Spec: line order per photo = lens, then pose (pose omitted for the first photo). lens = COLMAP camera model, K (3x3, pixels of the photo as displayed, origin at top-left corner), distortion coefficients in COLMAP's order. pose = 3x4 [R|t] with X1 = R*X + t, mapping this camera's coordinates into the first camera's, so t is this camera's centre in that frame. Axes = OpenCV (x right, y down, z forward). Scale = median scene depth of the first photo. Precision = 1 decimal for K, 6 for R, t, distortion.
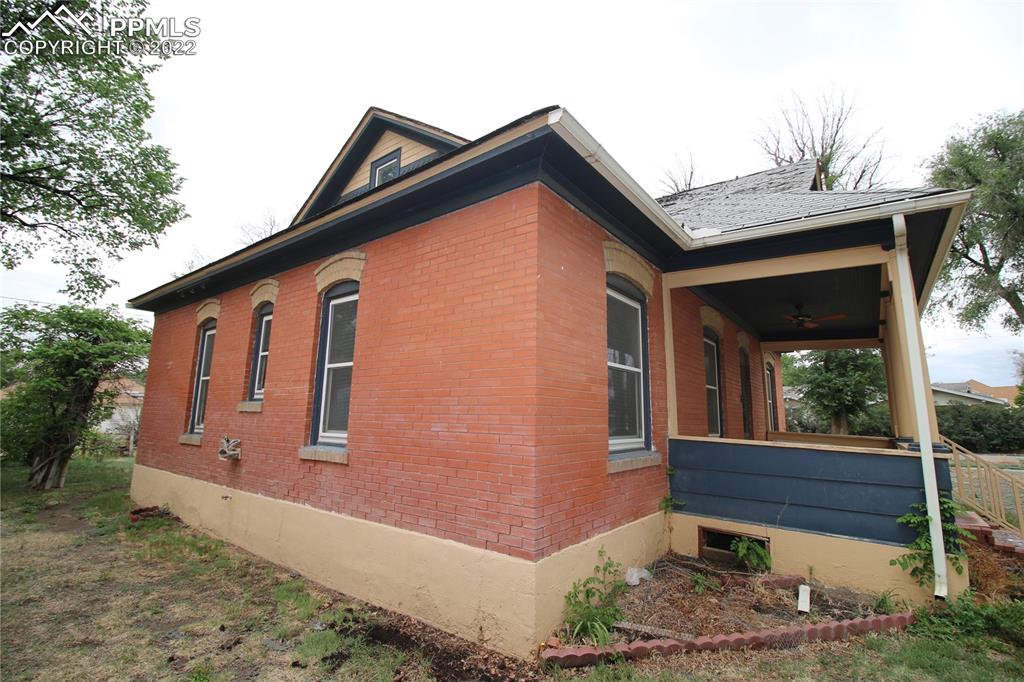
lens RADIAL K [[470.3, 0, 512.9], [0, 470.3, 339.3], [0, 0, 1]] dist [-0.002775, -0.009395]
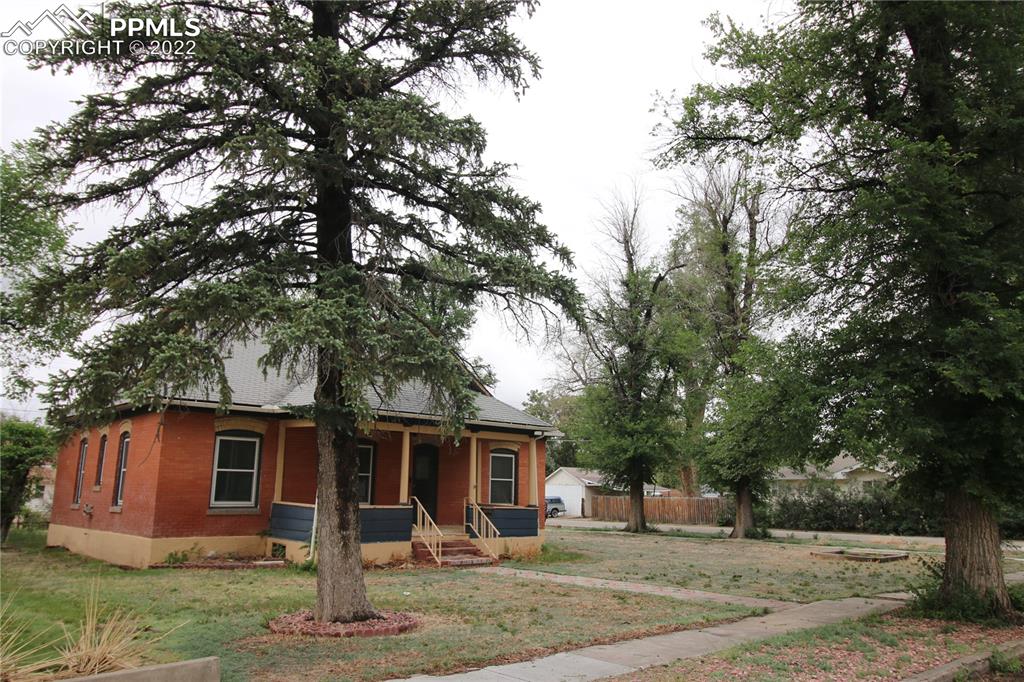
lens RADIAL K [[782.2, 0, 510.6], [0, 782.2, 337.5], [0, 0, 1]] dist [0.004047, 0.008405]
pose [[0.984041, -0.040979, -0.173157, 1.090622], [0.035379, 0.998750, -0.035310, -0.195937], [0.174388, 0.028621, 0.984261, -1.226959]]
